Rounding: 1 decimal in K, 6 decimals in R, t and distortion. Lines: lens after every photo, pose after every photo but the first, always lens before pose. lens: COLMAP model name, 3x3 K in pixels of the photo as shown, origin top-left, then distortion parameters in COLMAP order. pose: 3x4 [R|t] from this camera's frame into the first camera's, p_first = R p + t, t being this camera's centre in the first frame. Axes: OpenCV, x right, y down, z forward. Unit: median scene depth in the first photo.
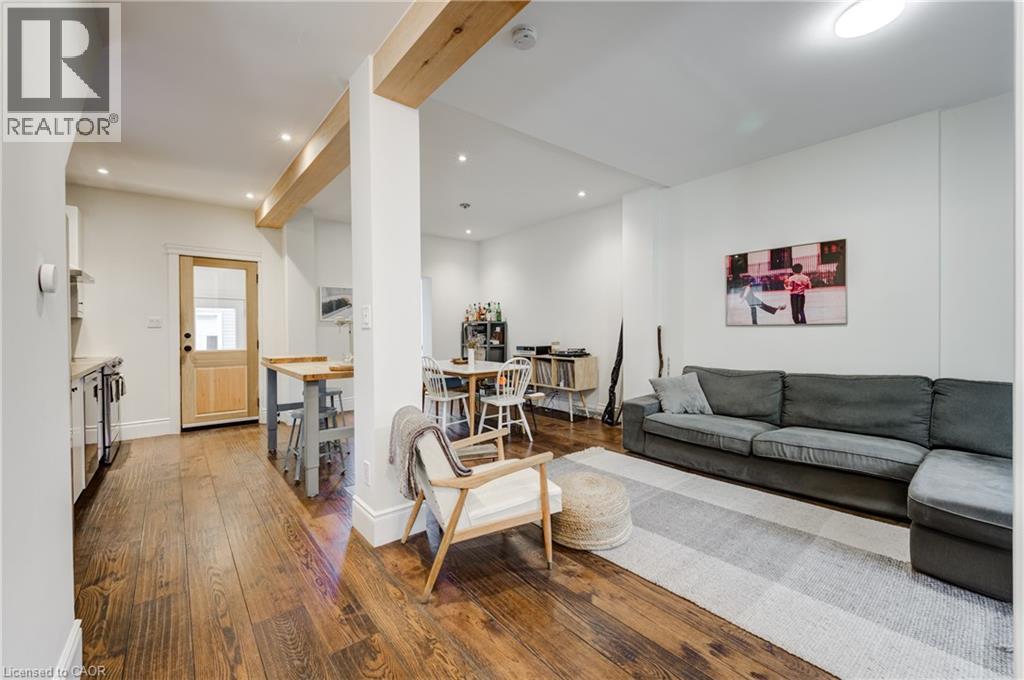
lens RADIAL K [[402.3, 0, 513.8], [0, 402.3, 334.1], [0, 0, 1]] dist [0.000610, -0.000095]
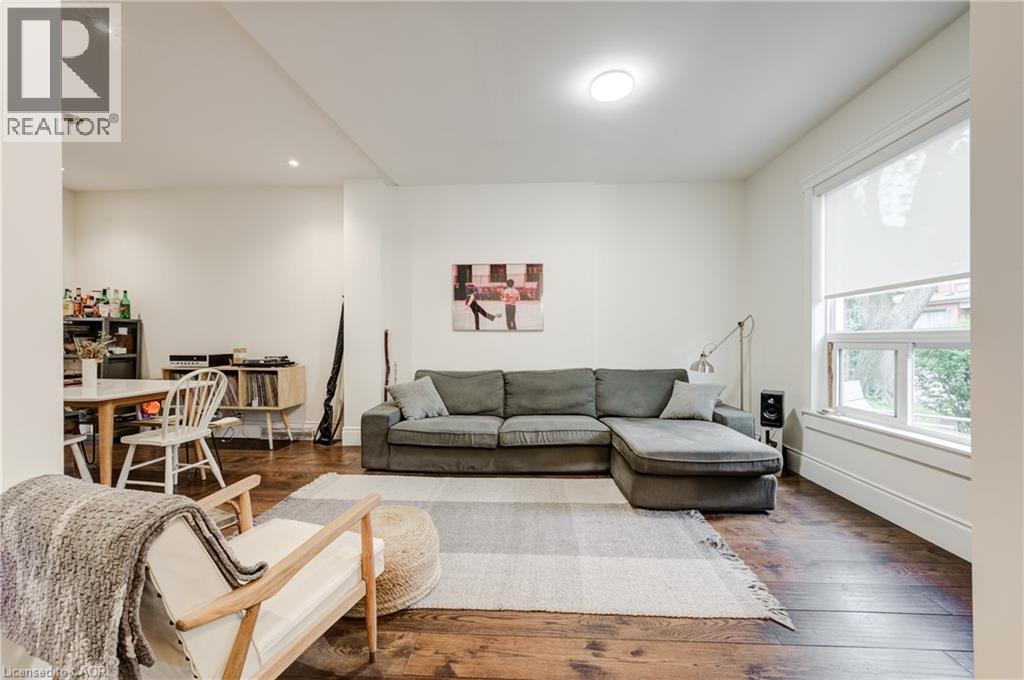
lens RADIAL K [[393.5, 0, 508.9], [0, 393.5, 341.9], [0, 0, 1]] dist [0.000890, -0.000092]
pose [[0.691068, 0.006292, 0.722762, -0.132771], [-0.001896, 0.999974, -0.006892, 0.017728], [-0.722787, 0.003393, 0.691062, 0.191965]]
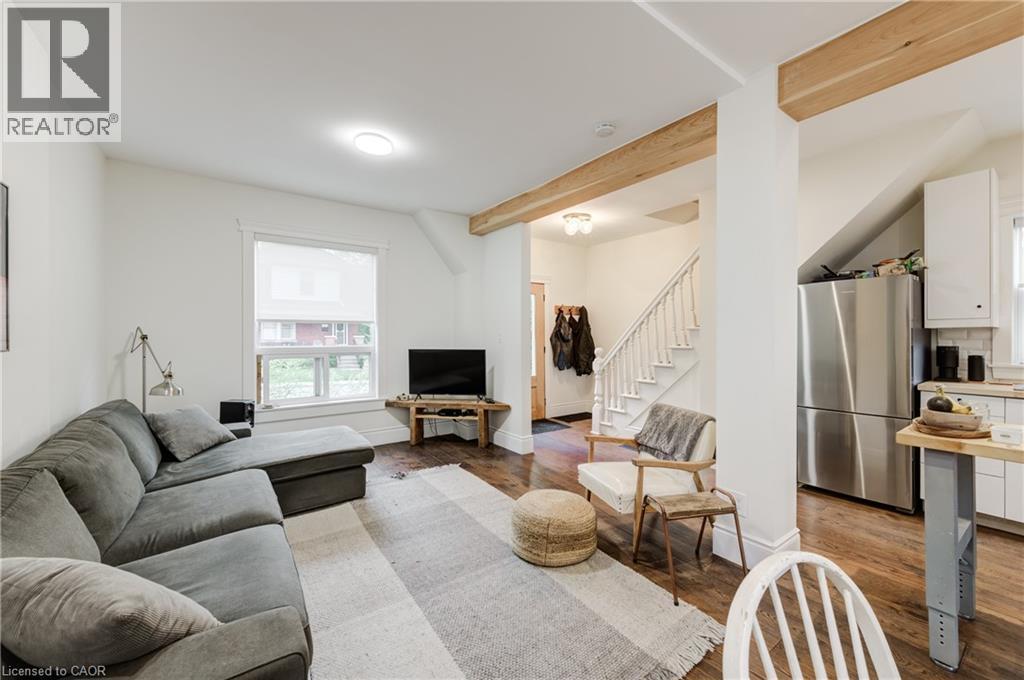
lens RADIAL K [[412.6, 0, 531.6], [0, 412.6, 336.8], [0, 0, 1]] dist [0.001563, -0.000022]
pose [[-0.999172, 0.007397, 0.039999, 0.119879], [0.007745, 0.999933, 0.008554, -0.038865], [-0.039933, 0.008856, -0.999163, 1.333466]]
